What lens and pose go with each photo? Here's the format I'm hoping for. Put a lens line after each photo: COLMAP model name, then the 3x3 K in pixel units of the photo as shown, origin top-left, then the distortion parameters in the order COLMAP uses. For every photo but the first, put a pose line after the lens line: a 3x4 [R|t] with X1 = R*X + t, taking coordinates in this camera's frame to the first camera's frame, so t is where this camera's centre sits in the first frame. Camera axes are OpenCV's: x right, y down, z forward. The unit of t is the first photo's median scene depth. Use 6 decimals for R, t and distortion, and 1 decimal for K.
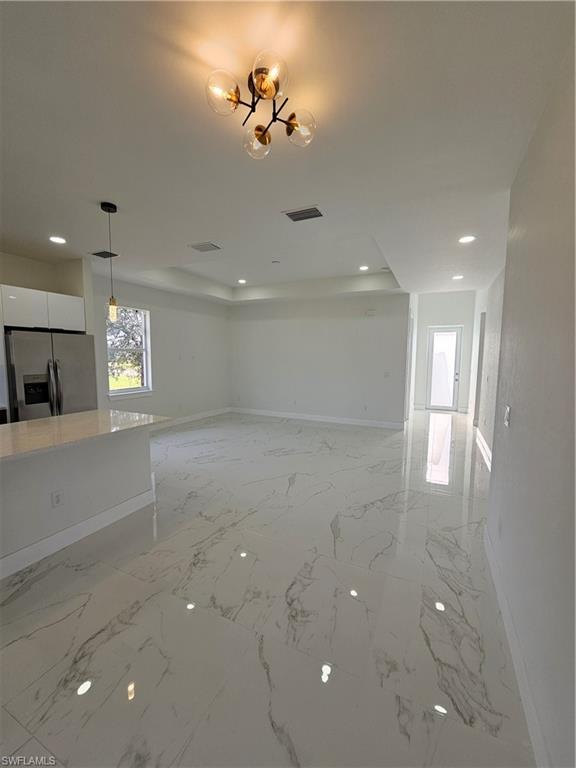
lens RADIAL K [[312.5, 0, 288.0], [0, 312.5, 384.0], [0, 0, 1]] dist [-0.012799, -0.000032]
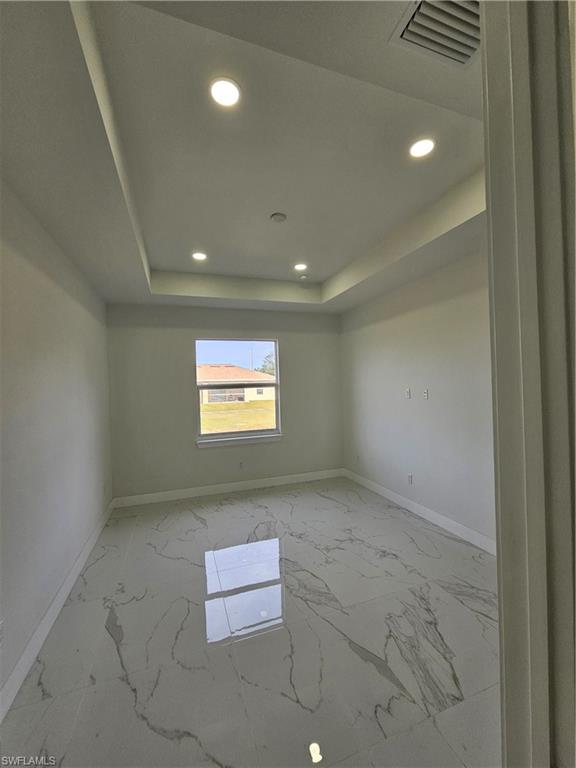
lens RADIAL K [[315.2, 0, 330.4], [0, 315.2, 385.7], [0, 0, 1]] dist [0.000320, 0.000053]
pose [[0.716141, -0.050572, -0.696121, 0.303835], [-0.025720, 0.994782, -0.098729, -0.038595], [0.697481, 0.088608, 0.711104, 0.609712]]
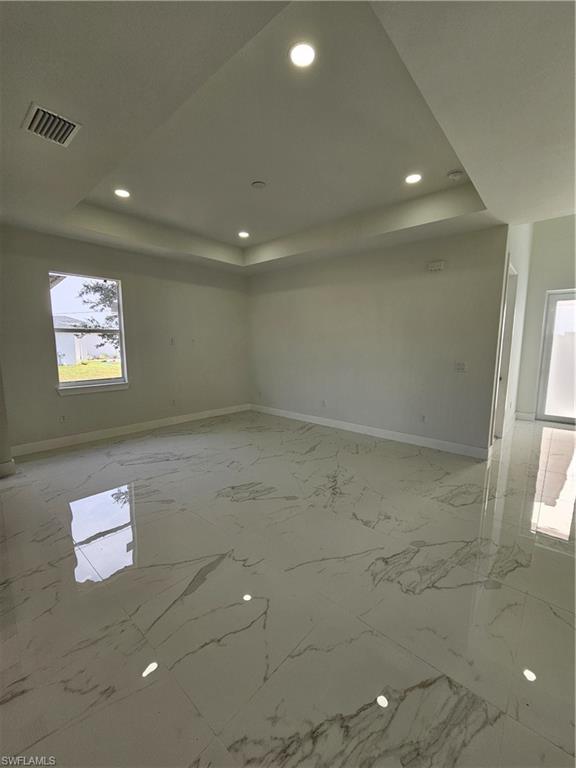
lens RADIAL K [[312.5, 0, 288.0], [0, 312.5, 384.0], [0, 0, 1]] dist [-0.012799, -0.000032]
pose [[0.962266, 0.030086, -0.270442, 0.153427], [-0.019367, 0.998921, 0.042216, -0.015570], [0.271420, -0.035385, 0.961810, 0.314722]]
